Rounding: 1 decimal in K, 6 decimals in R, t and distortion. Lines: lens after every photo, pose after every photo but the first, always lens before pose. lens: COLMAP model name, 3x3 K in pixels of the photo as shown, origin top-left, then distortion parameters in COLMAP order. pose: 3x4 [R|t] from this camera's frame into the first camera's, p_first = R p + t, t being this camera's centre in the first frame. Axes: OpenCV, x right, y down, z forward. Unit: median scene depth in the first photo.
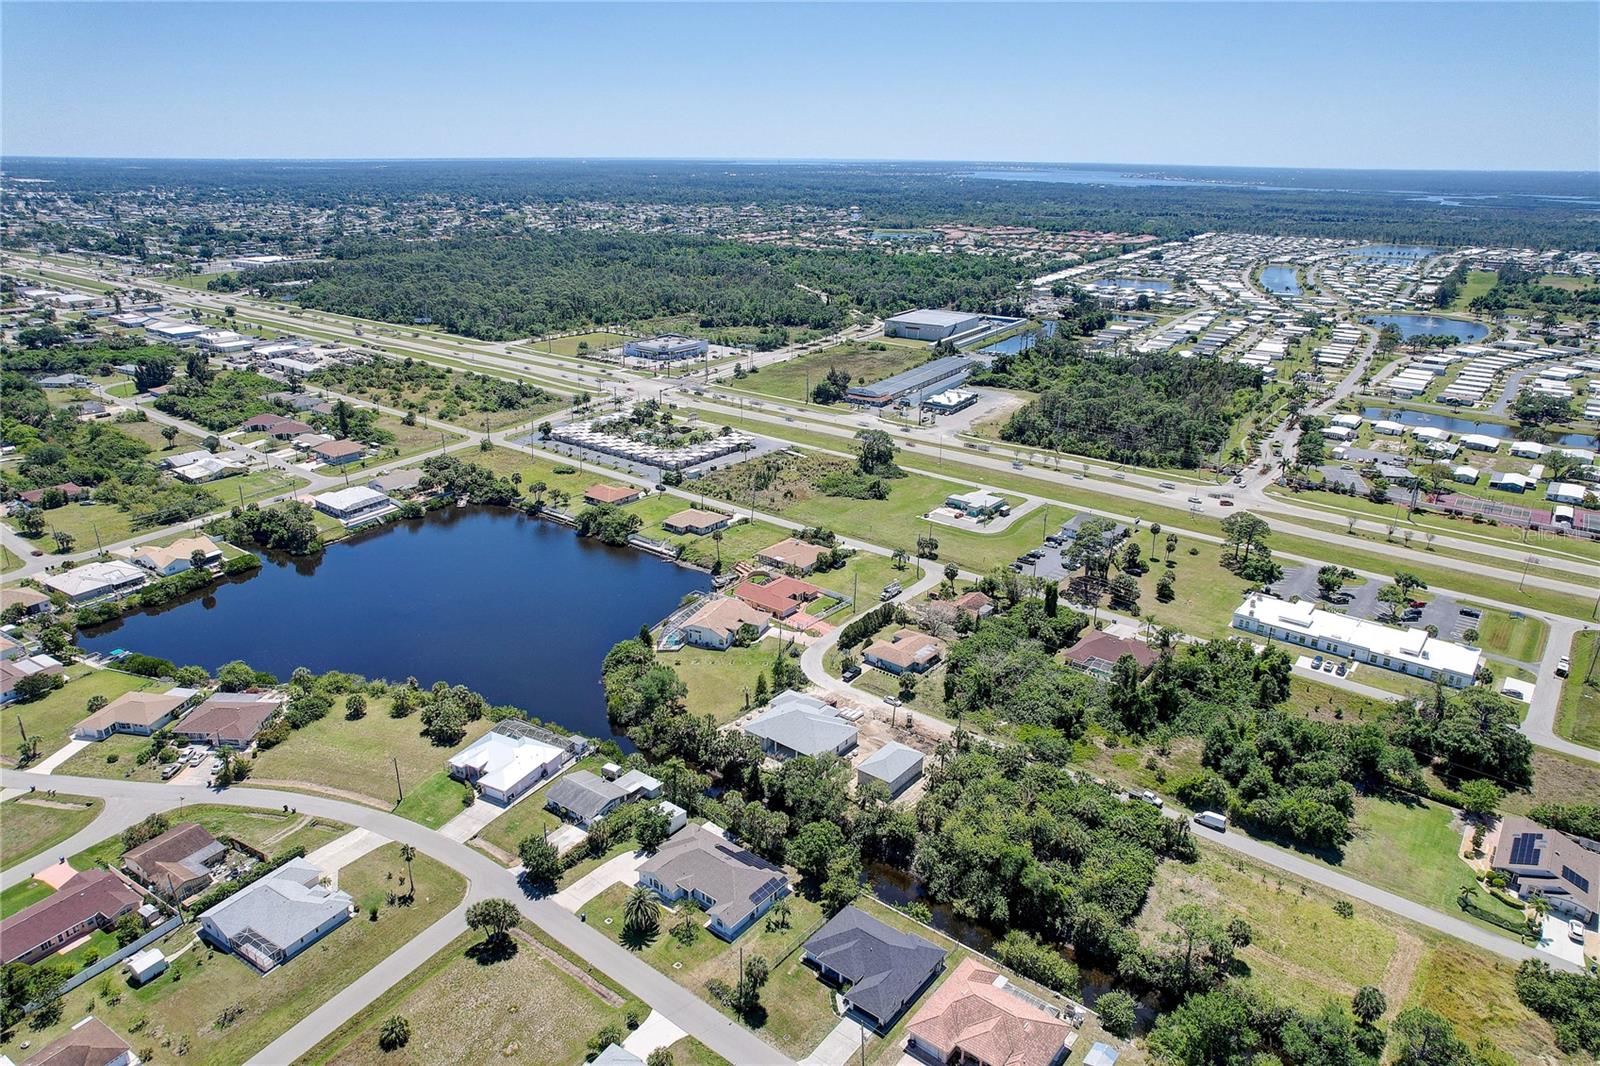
lens RADIAL K [[1035.0, 0, 800.0], [0, 1035.0, 533.0], [0, 0, 1]] dist [-0.057136, 0.060927]
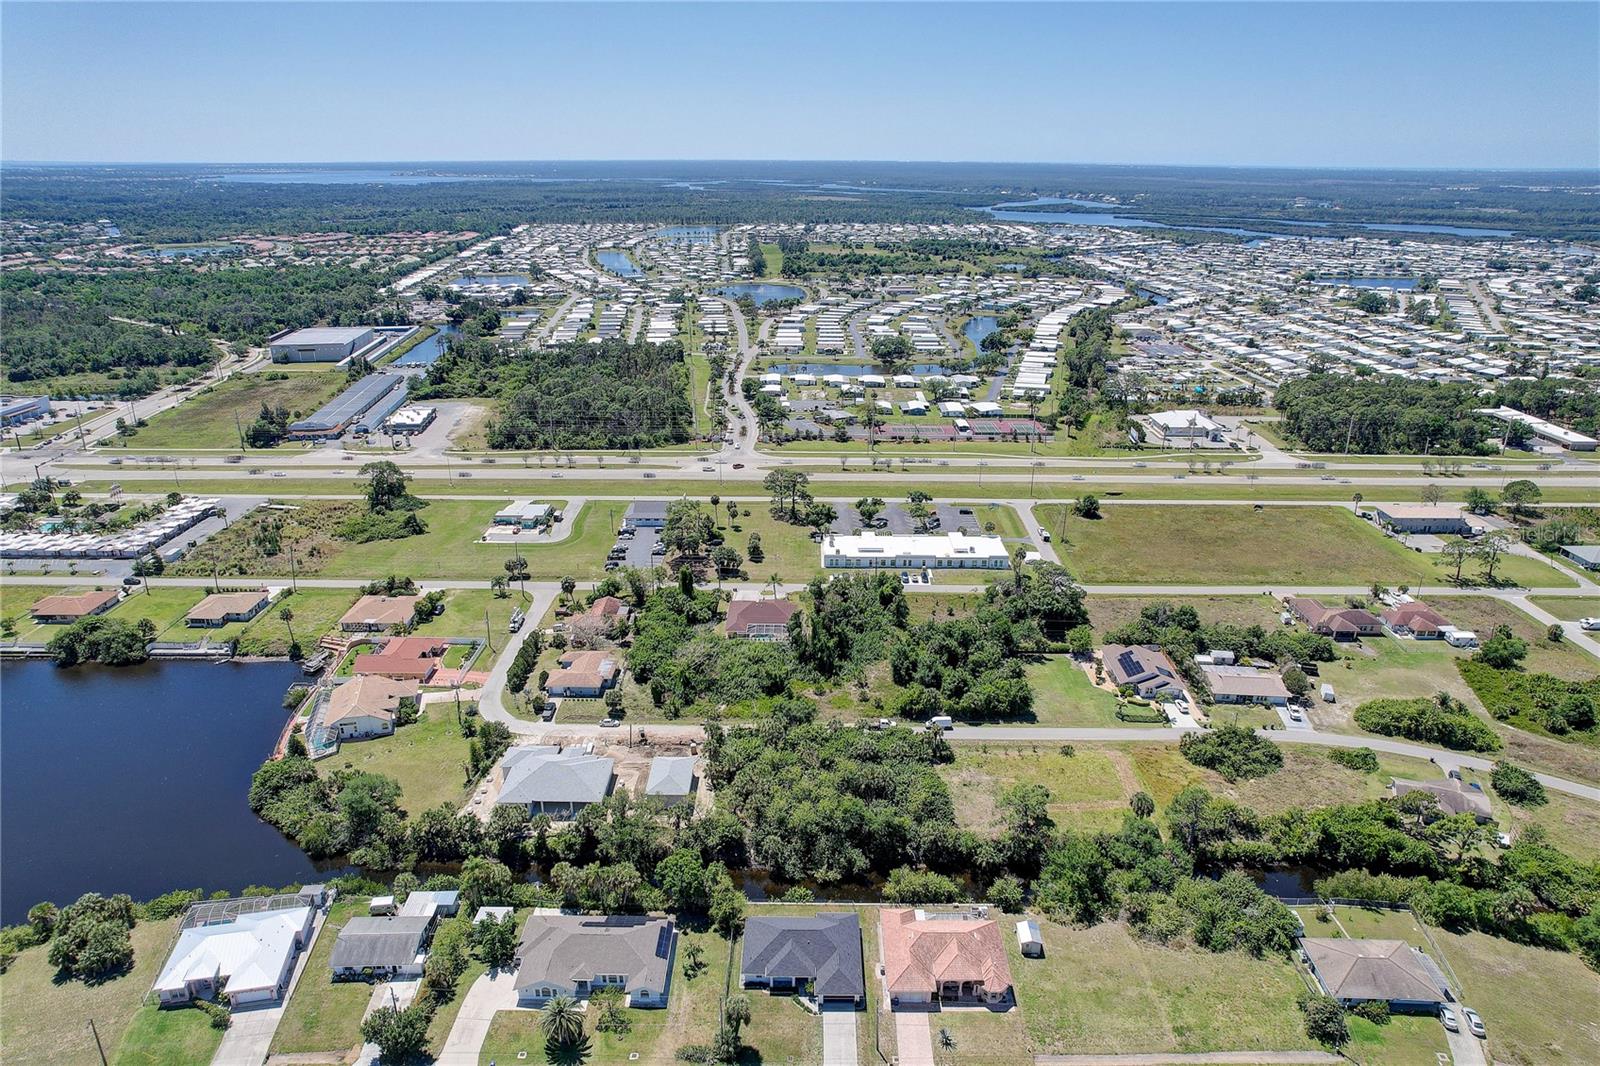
lens RADIAL K [[1035.0, 0, 800.0], [0, 1035.0, 533.0], [0, 0, 1]] dist [-0.057136, 0.060927]
pose [[0.789277, -0.222699, 0.572229, -0.205909], [0.220764, 0.972517, 0.073982, -0.030532], [-0.572979, 0.067936, 0.816750, 0.072875]]
